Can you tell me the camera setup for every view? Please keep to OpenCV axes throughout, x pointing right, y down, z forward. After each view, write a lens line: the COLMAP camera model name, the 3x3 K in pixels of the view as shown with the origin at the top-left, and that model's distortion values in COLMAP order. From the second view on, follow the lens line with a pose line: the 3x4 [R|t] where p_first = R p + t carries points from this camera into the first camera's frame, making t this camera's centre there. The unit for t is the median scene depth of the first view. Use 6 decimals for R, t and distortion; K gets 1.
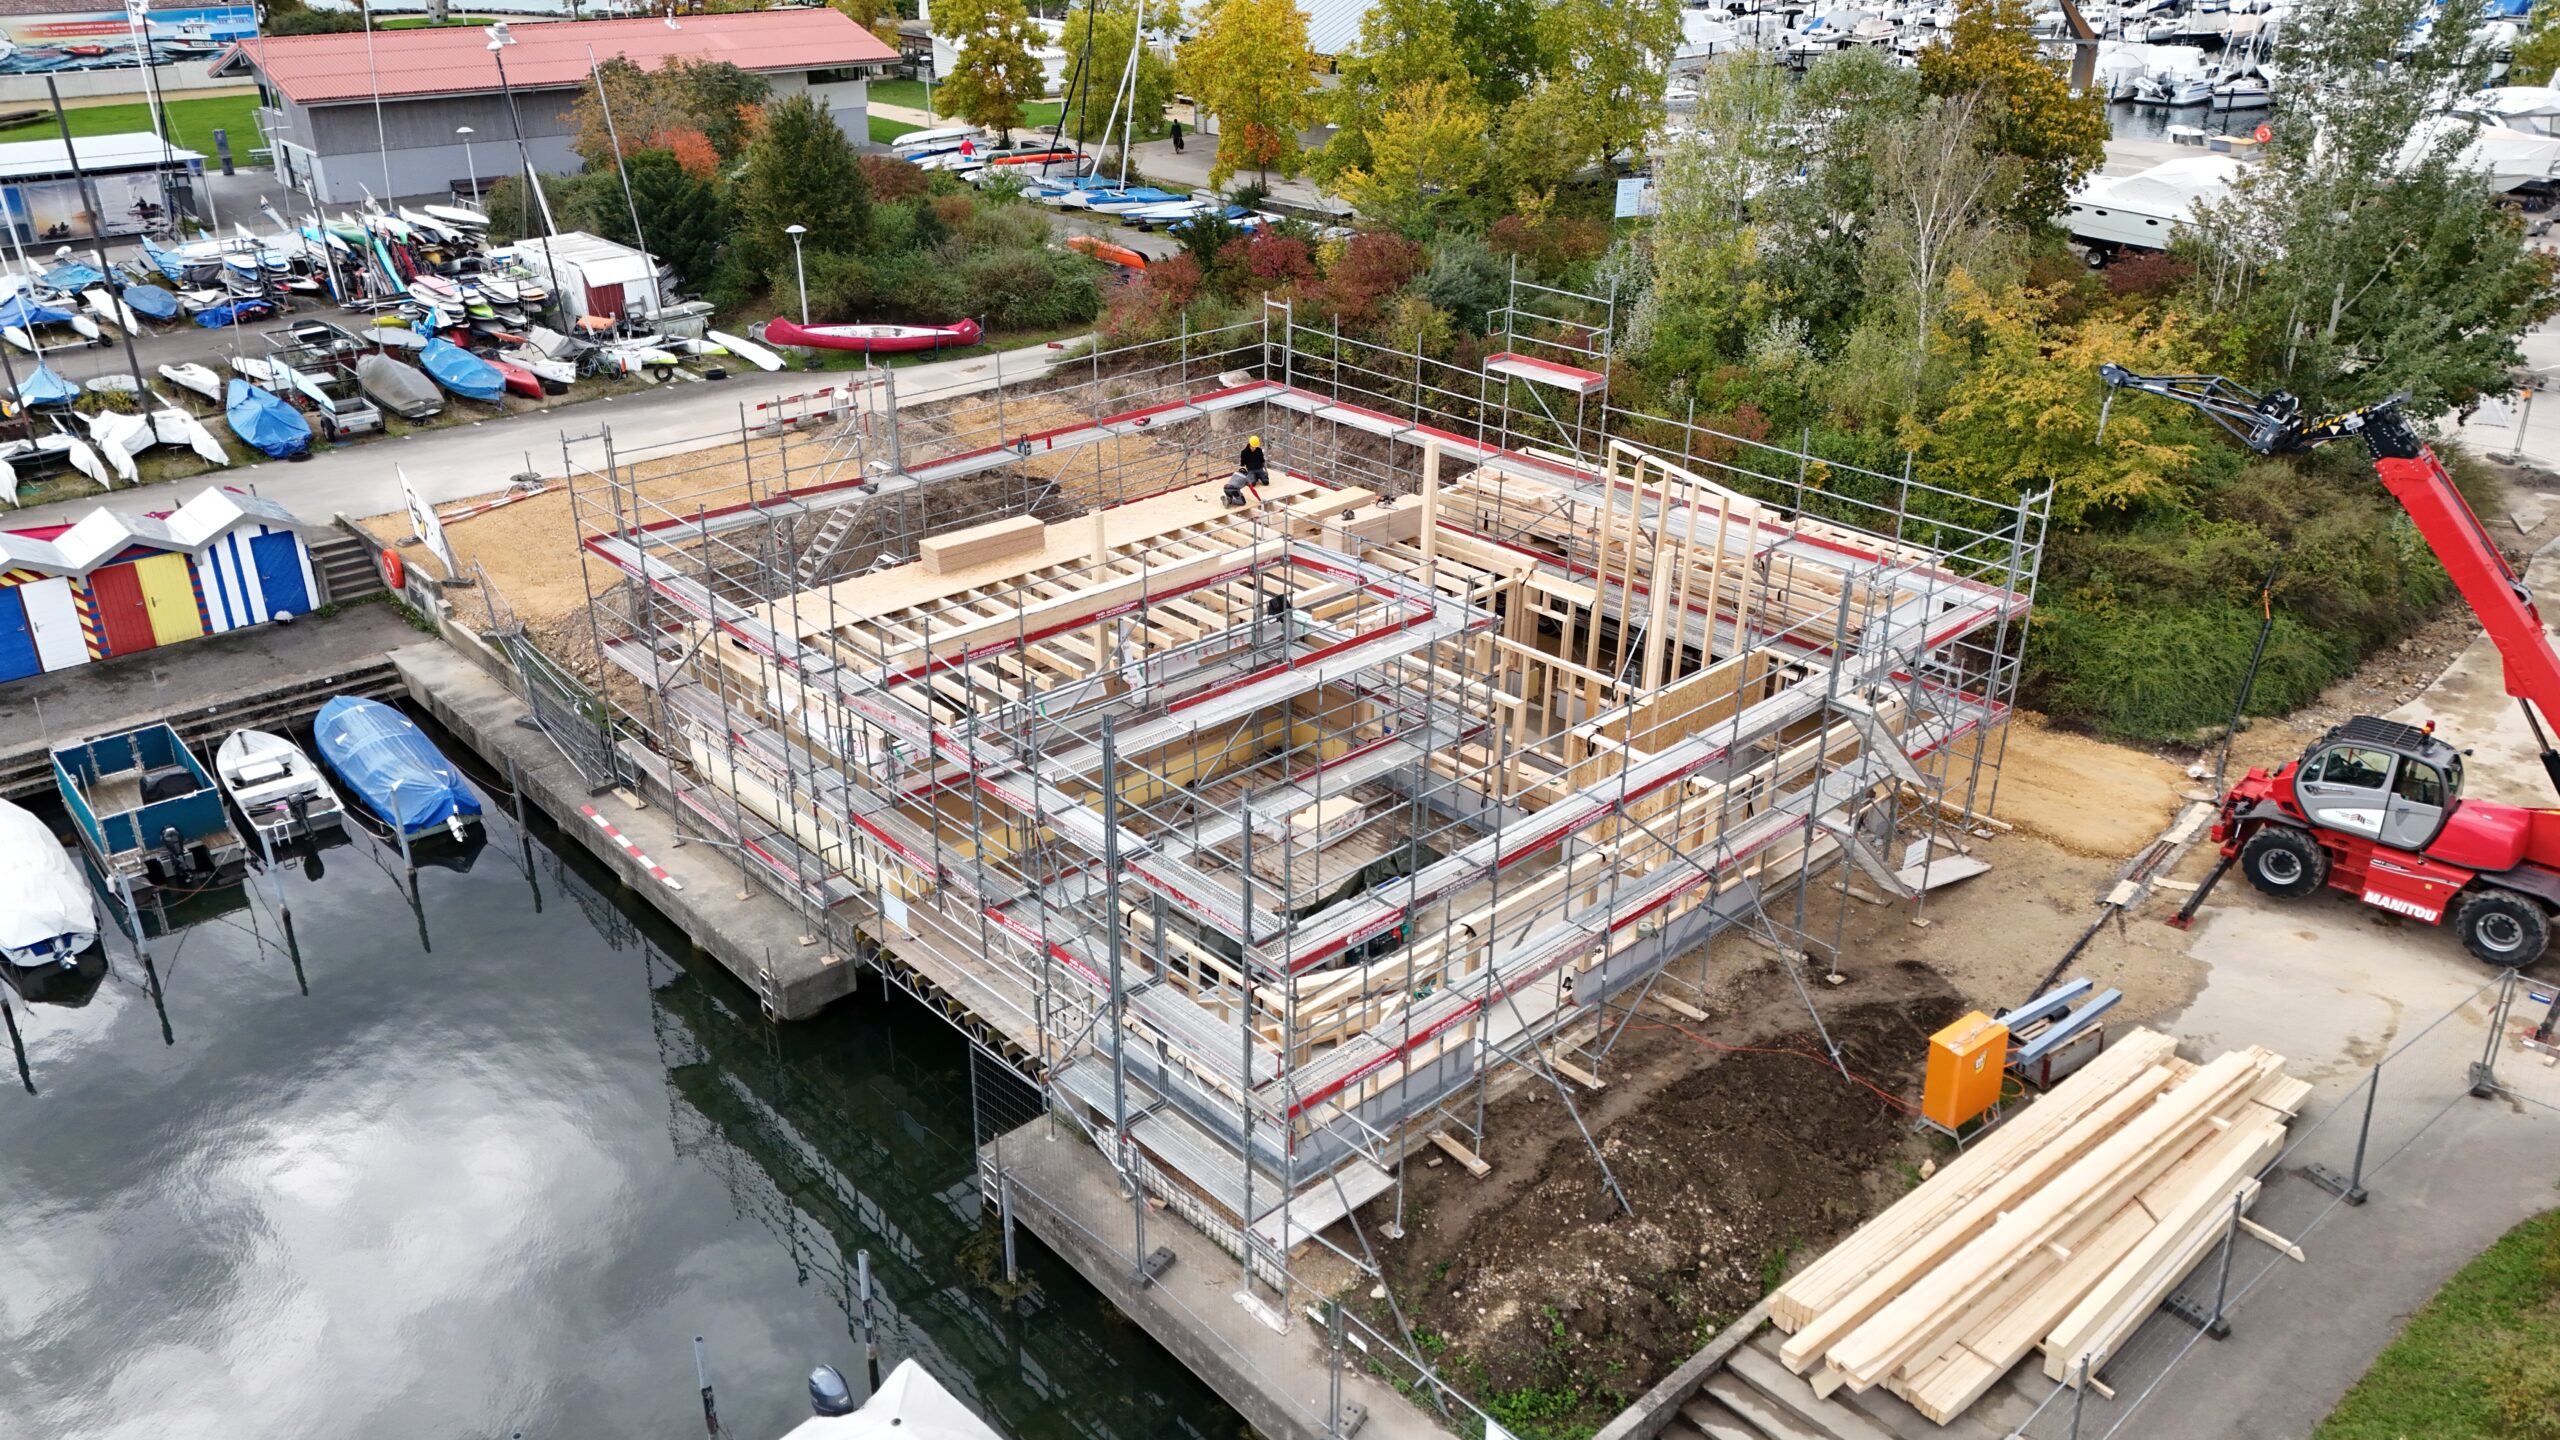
lens RADIAL K [[1900.1, 0, 1278.9], [0, 1900.1, 713.3], [0, 0, 1]] dist [-0.001682, 0.000797]
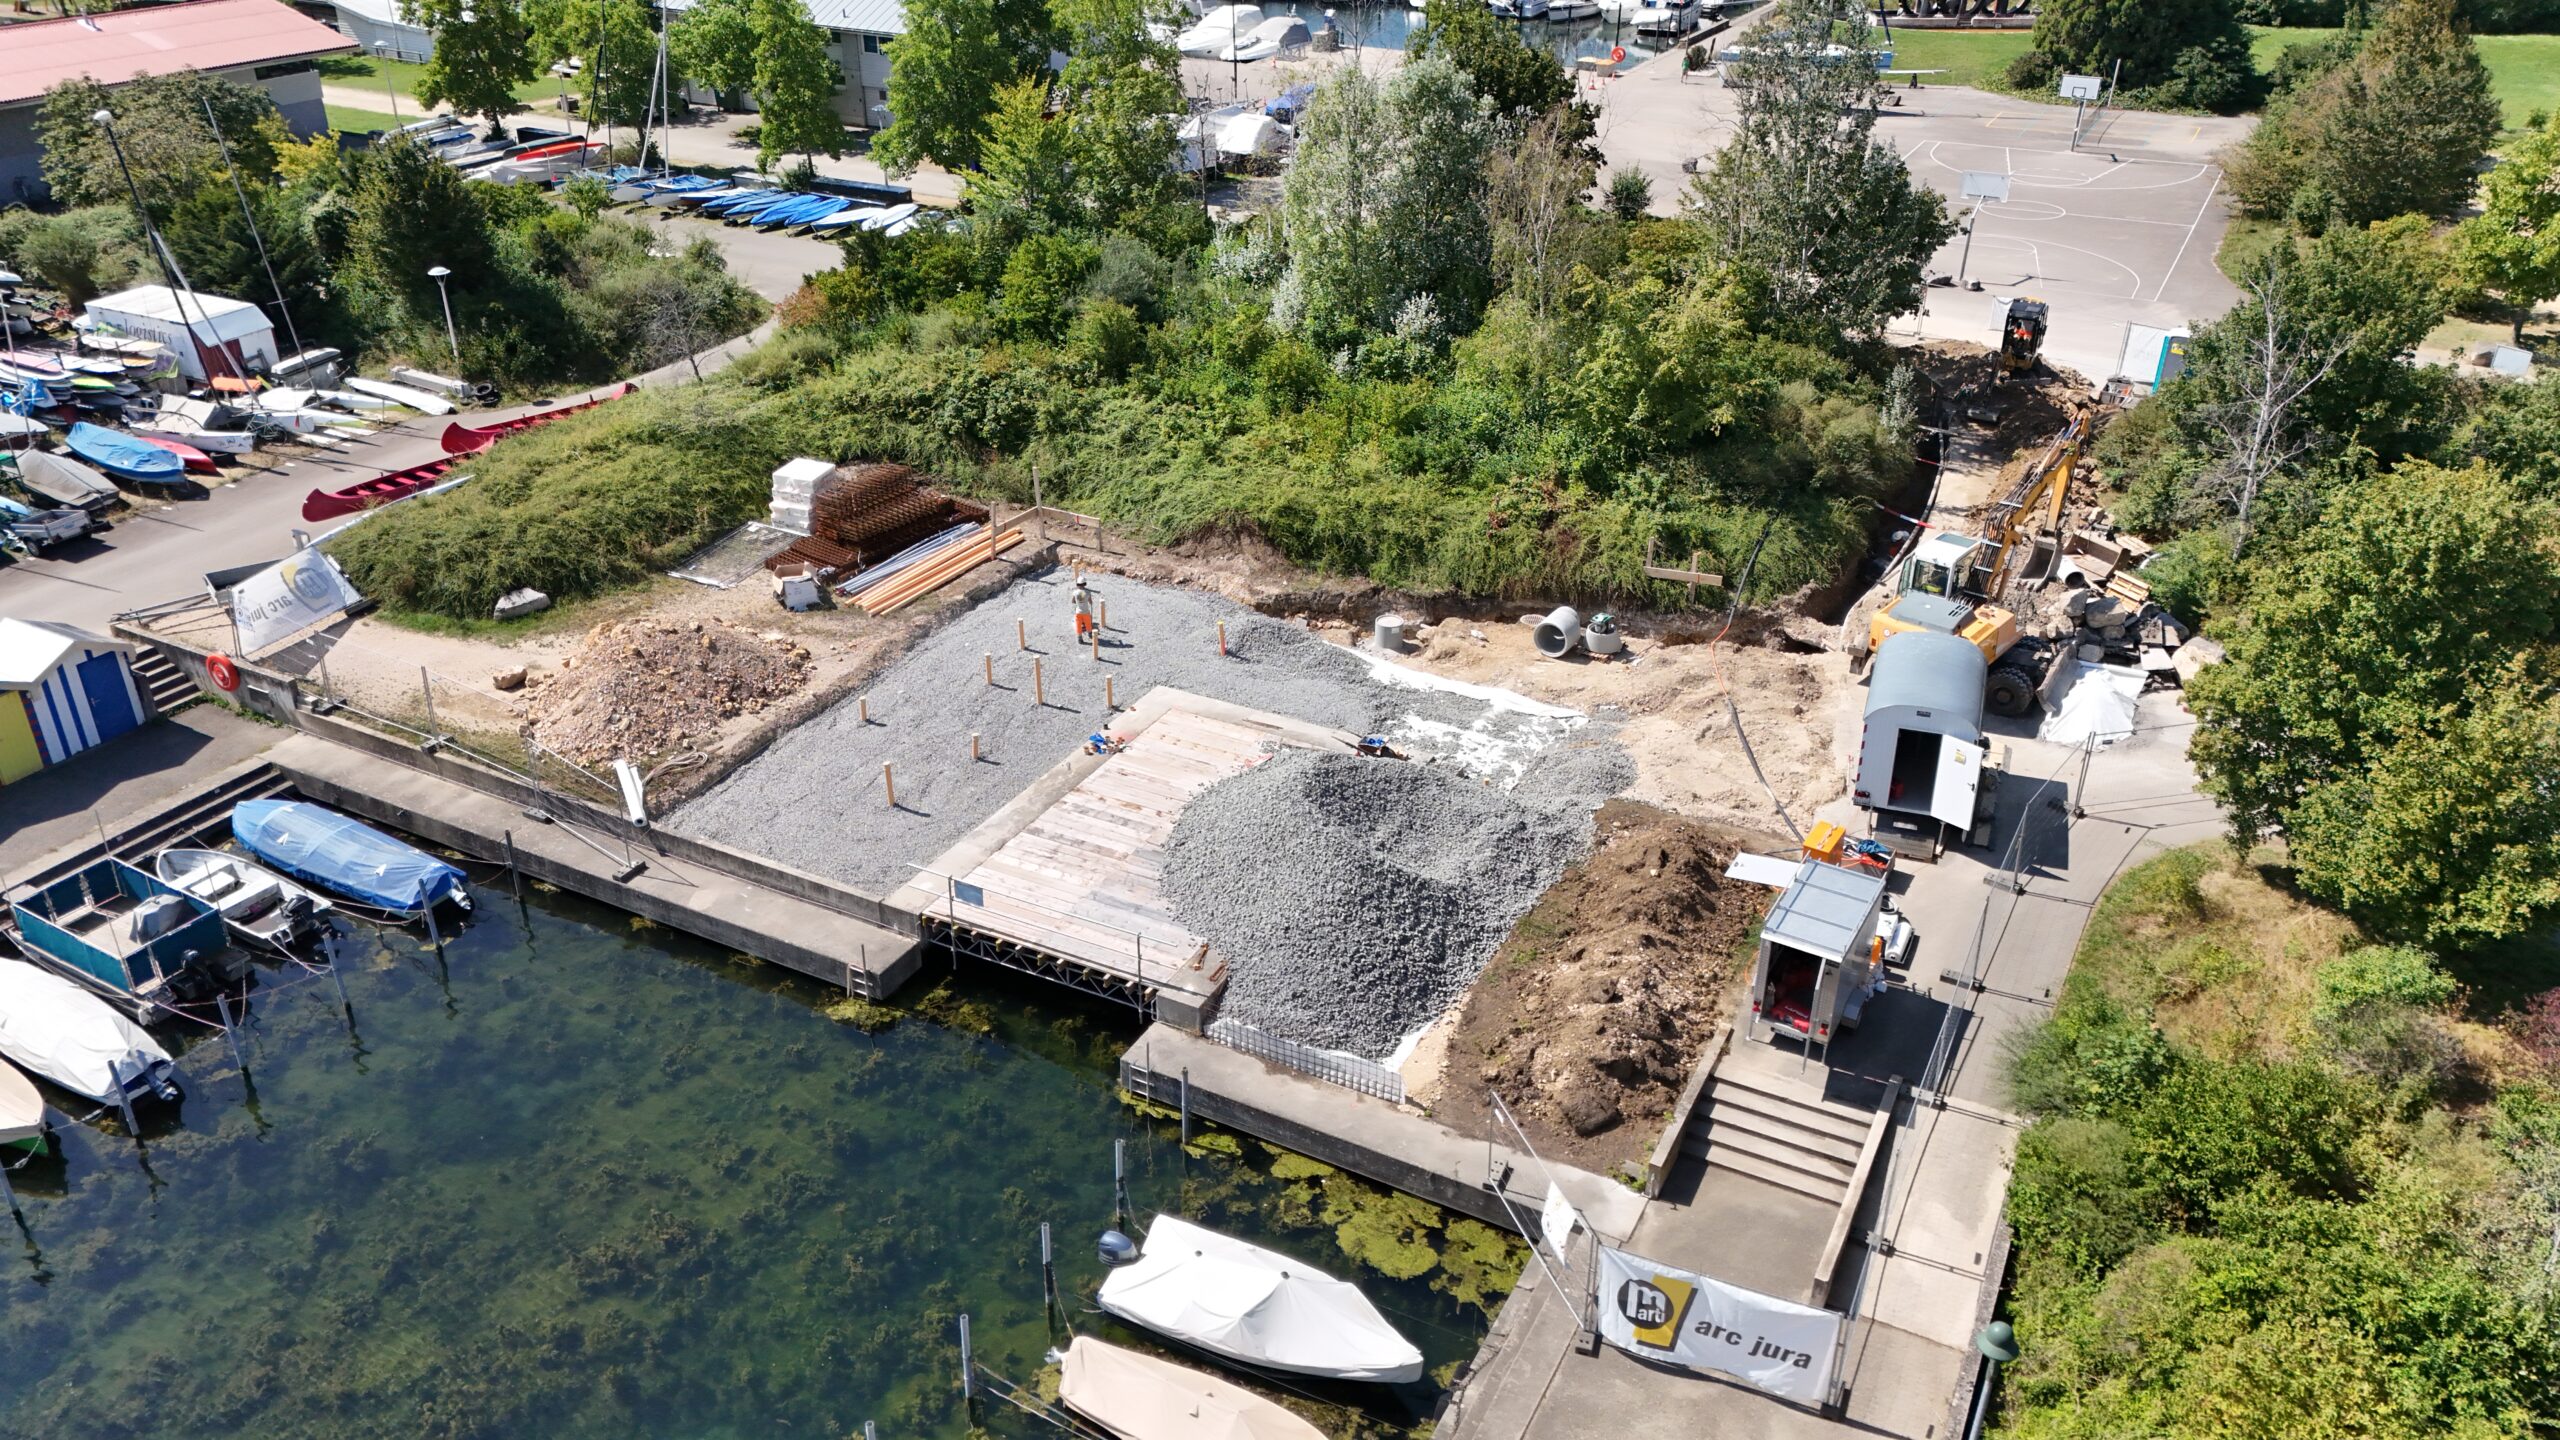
lens RADIAL K [[1900.1, 0, 1280.6], [0, 1900.1, 722.4], [0, 0, 1]] dist [-0.001682, 0.000797]
pose [[0.938311, -0.164498, 0.304158, -0.251824], [0.144304, 0.985623, 0.087887, -0.057849], [-0.314242, -0.038575, 0.948559, -0.159705]]
